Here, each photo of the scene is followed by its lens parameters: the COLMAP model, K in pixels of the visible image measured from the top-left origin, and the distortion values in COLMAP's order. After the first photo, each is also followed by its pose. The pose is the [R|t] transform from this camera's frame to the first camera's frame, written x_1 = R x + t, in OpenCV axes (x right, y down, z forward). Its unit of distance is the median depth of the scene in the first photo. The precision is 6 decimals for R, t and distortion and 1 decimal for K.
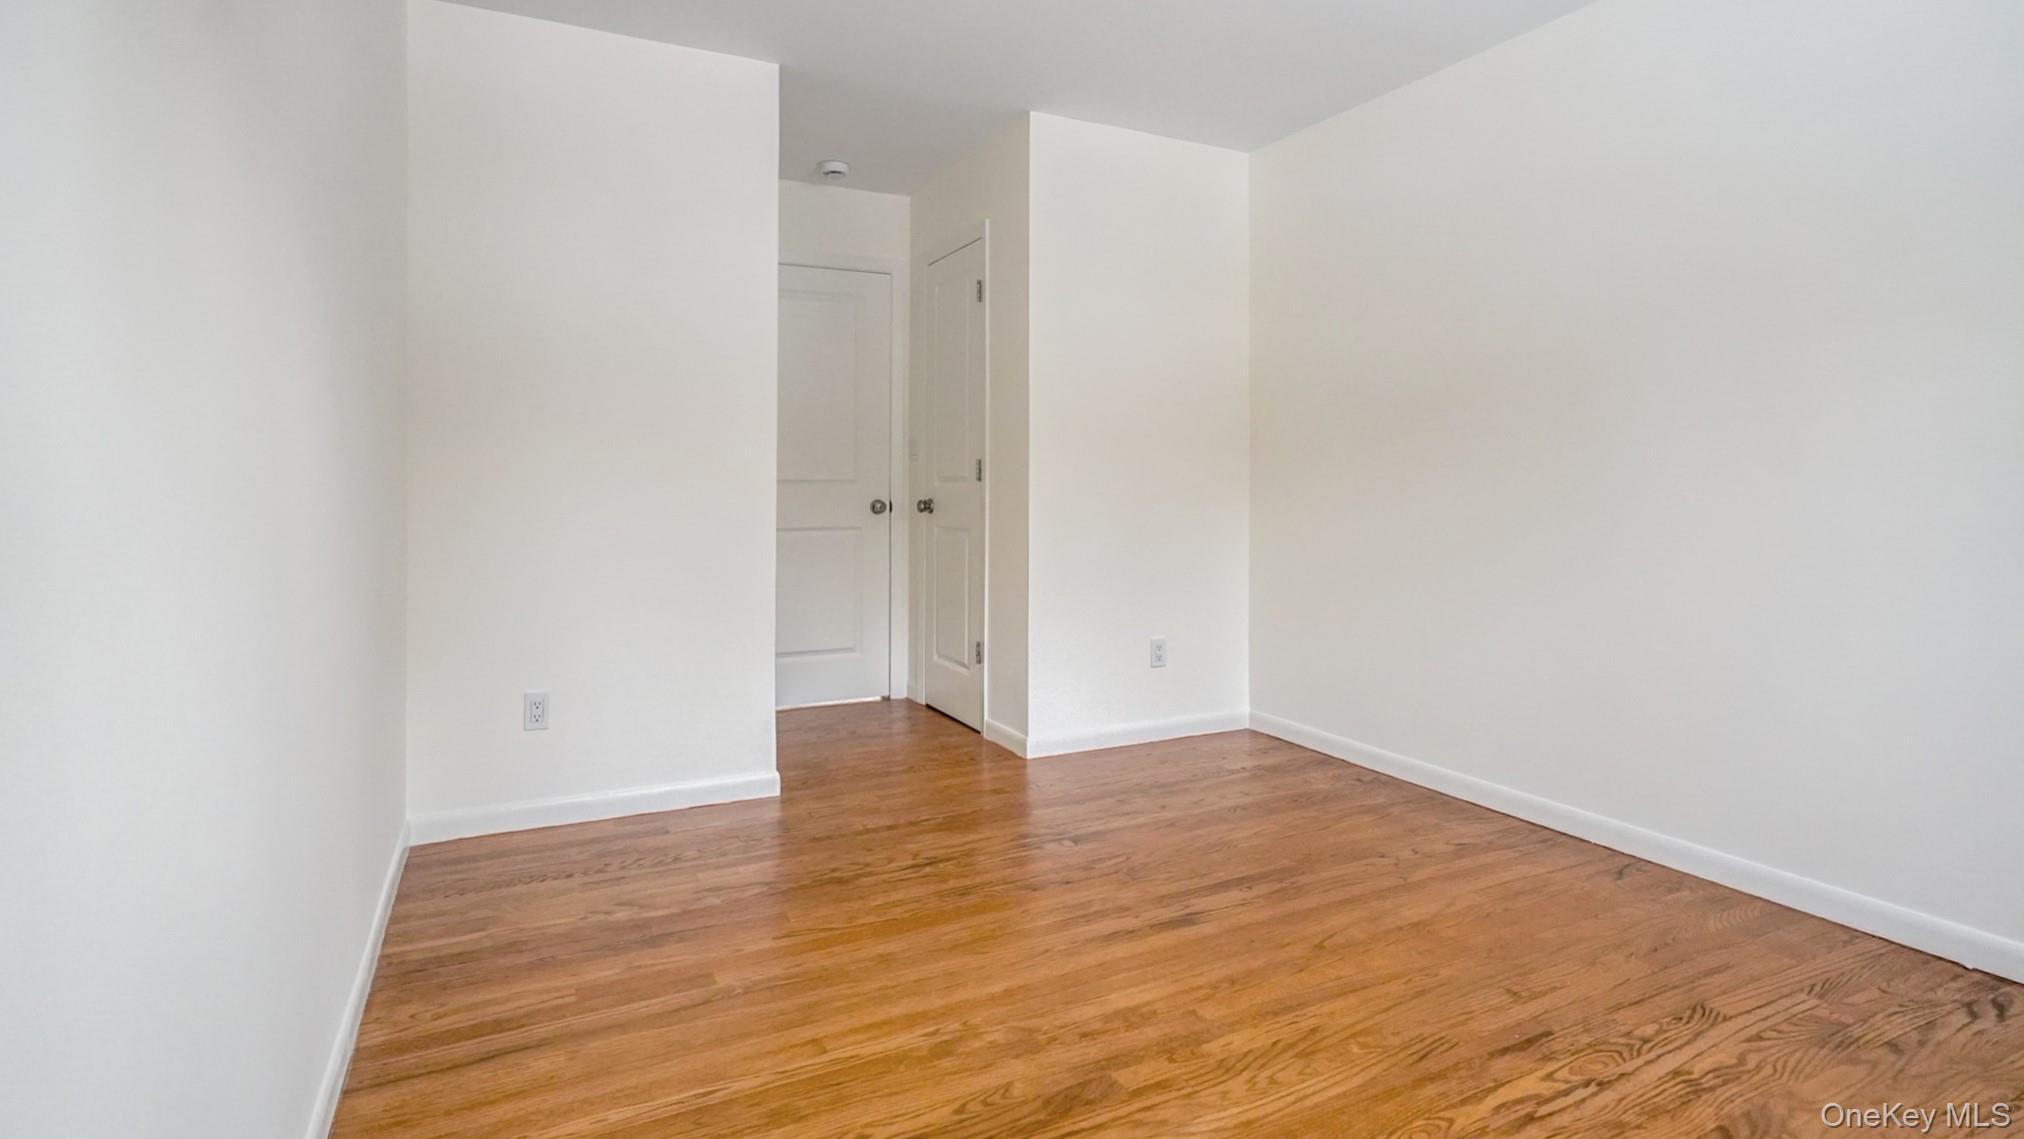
lens RADIAL K [[979.8, 0, 1017.6], [0, 979.8, 455.3], [0, 0, 1]] dist [-0.065886, 0.045505]
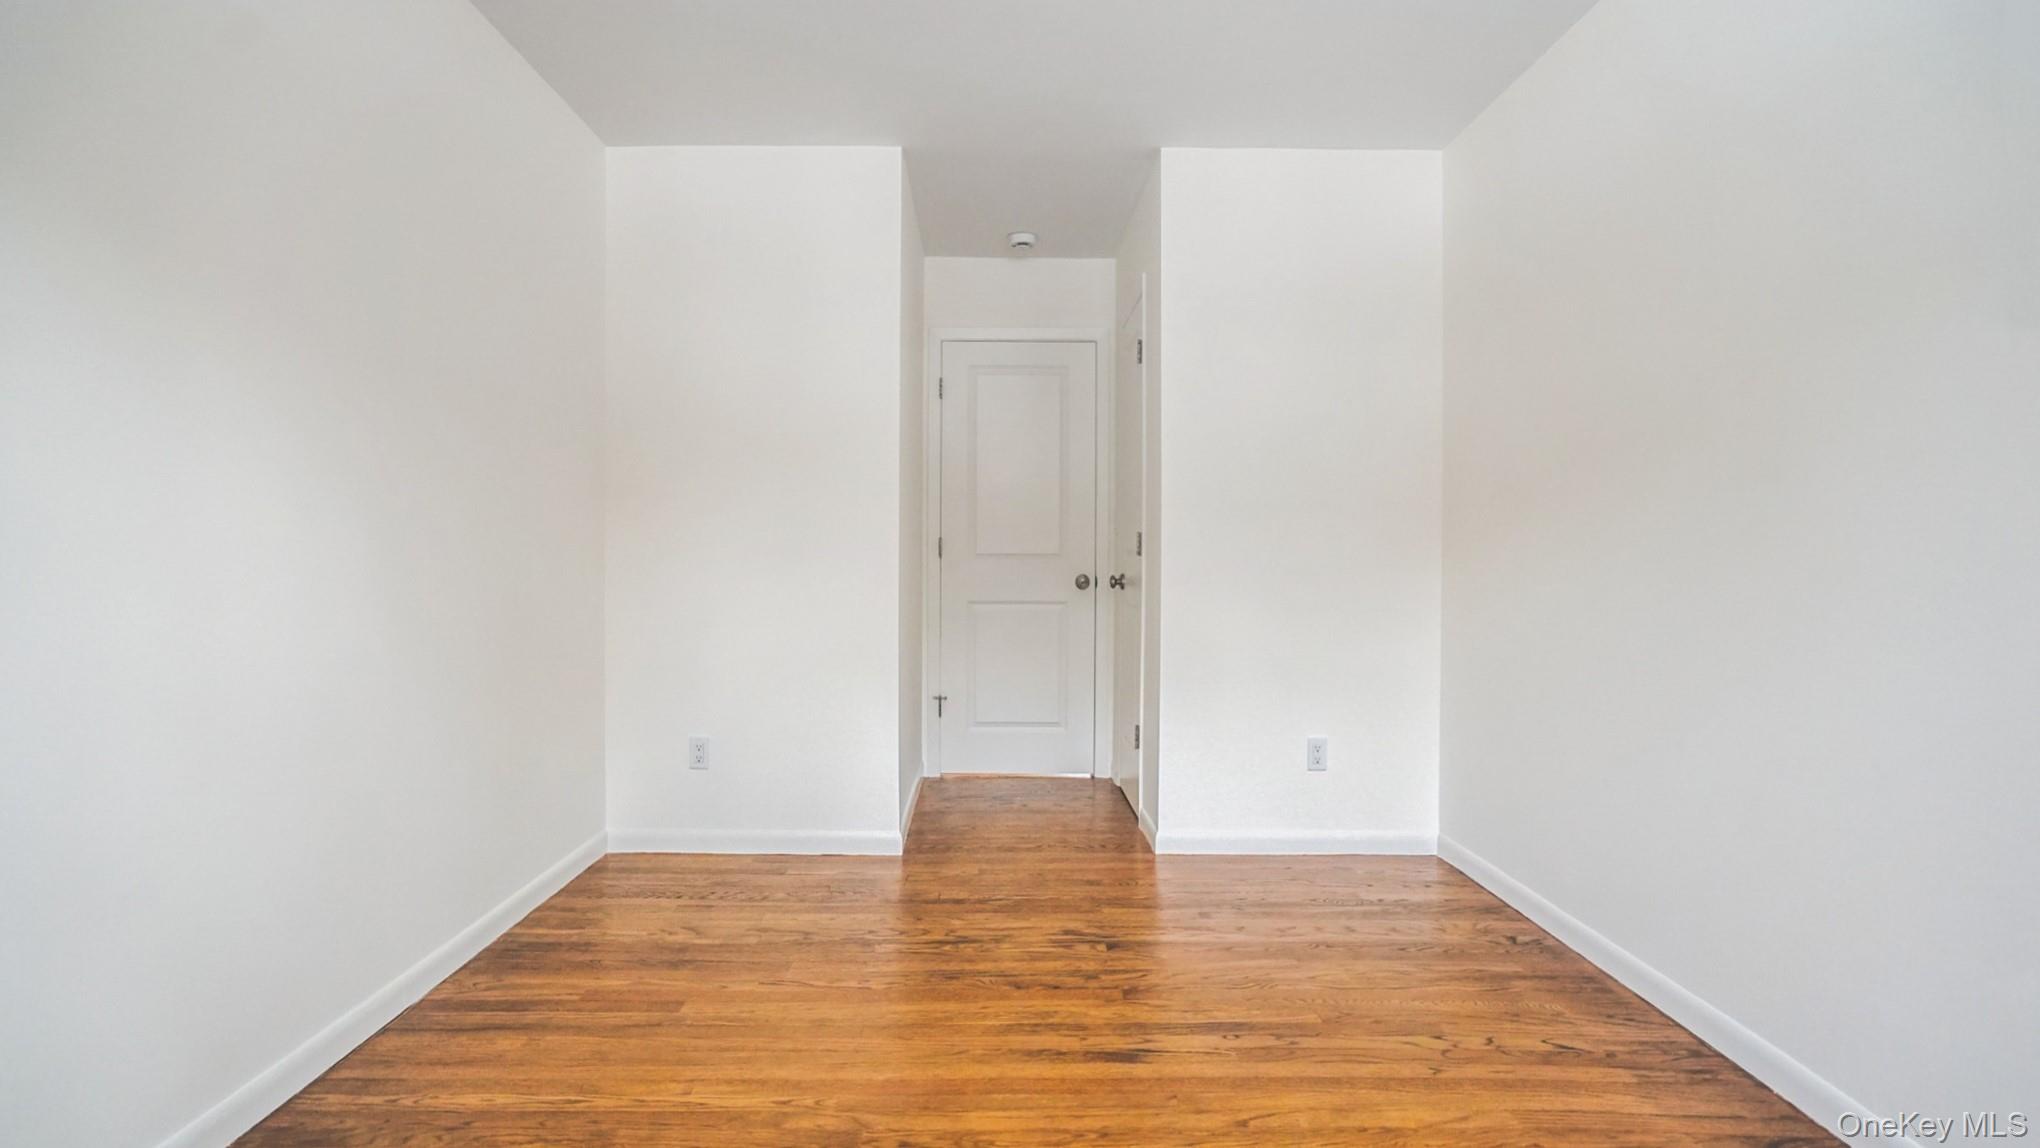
lens RADIAL K [[975.2, 0, 1020.0], [0, 975.2, 574.0], [0, 0, 1]] dist [-0.046592, 0.036526]
pose [[0.898661, 0.014872, -0.438391, 0.413253], [0.003328, 0.999165, 0.040719, 0.008512], [0.438630, -0.038051, 0.897862, 0.168017]]
